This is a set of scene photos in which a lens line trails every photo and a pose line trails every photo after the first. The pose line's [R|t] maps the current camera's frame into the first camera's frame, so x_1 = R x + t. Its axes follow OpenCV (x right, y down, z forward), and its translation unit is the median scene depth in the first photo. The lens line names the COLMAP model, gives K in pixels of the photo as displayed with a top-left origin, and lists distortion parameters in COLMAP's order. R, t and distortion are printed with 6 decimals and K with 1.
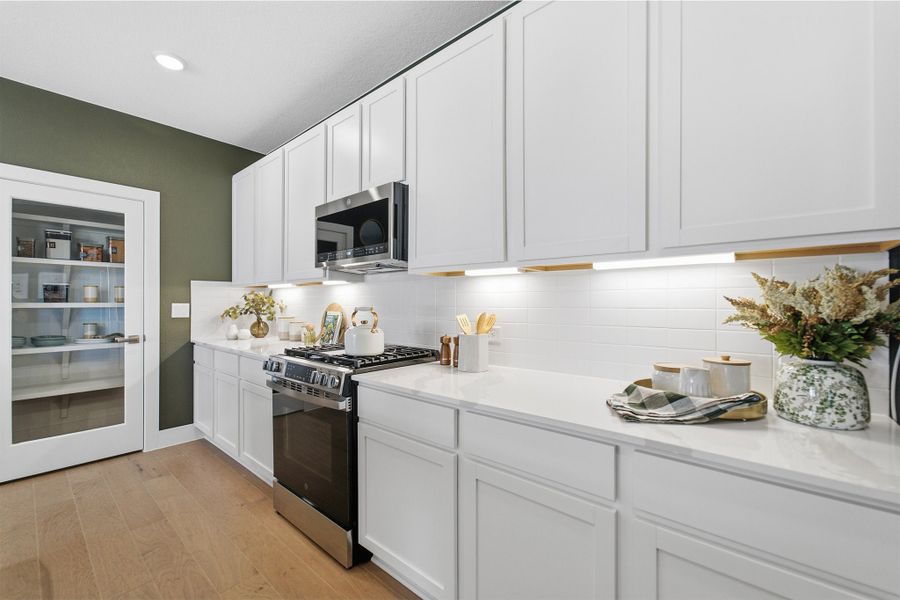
lens RADIAL K [[365.0, 0, 447.3], [0, 365.0, 304.6], [0, 0, 1]] dist [-0.003786, 0.000078]
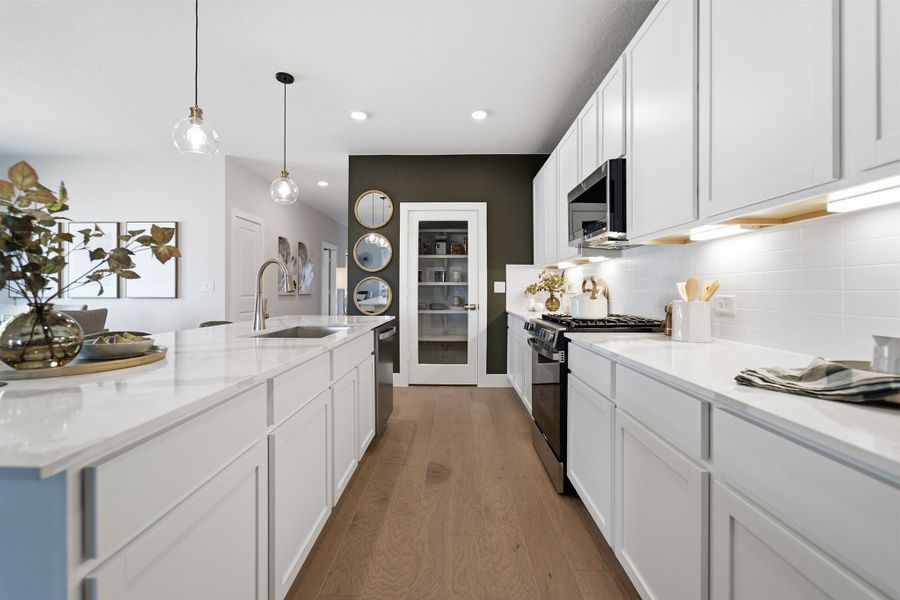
lens RADIAL K [[379.2, 0, 448.3], [0, 379.2, 288.7], [0, 0, 1]] dist [-0.028925, 0.018153]
pose [[0.643153, 0.001267, -0.765737, 0.270375], [-0.007072, 0.999966, -0.004285, 0.036236], [0.765705, 0.008171, 0.643140, -0.048409]]
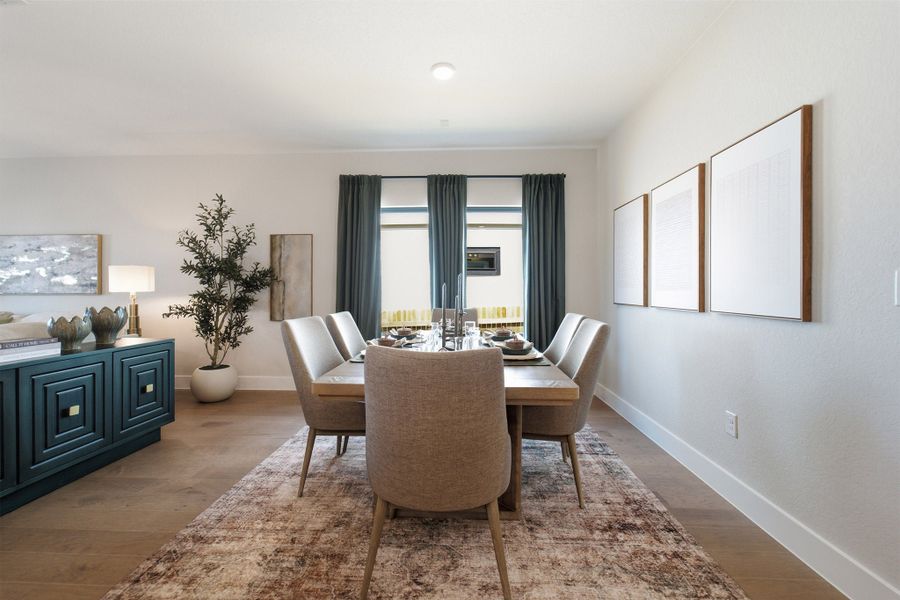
lens RADIAL K [[373.4, 0, 448.6], [0, 373.4, 288.9], [0, 0, 1]] dist [-0.000666, -0.000032]
pose [[-0.782674, 0.001497, -0.622430, -1.059962], [-0.001851, 0.999987, 0.004733, 0.024626], [0.622429, 0.004857, -0.782661, 0.214920]]
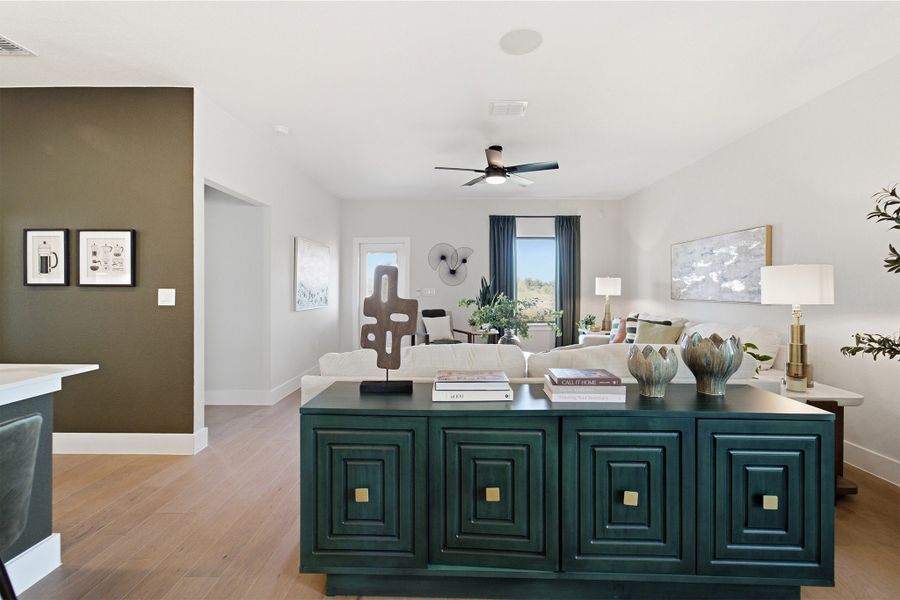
lens RADIAL K [[388.7, 0, 447.3], [0, 388.7, 286.7], [0, 0, 1]] dist [-0.016692, 0.006865]
pose [[-0.641770, 0.001925, 0.766895, -1.186158], [0.003153, 0.999995, 0.000129, -0.005320], [-0.766891, 0.002501, -0.641773, -0.424512]]
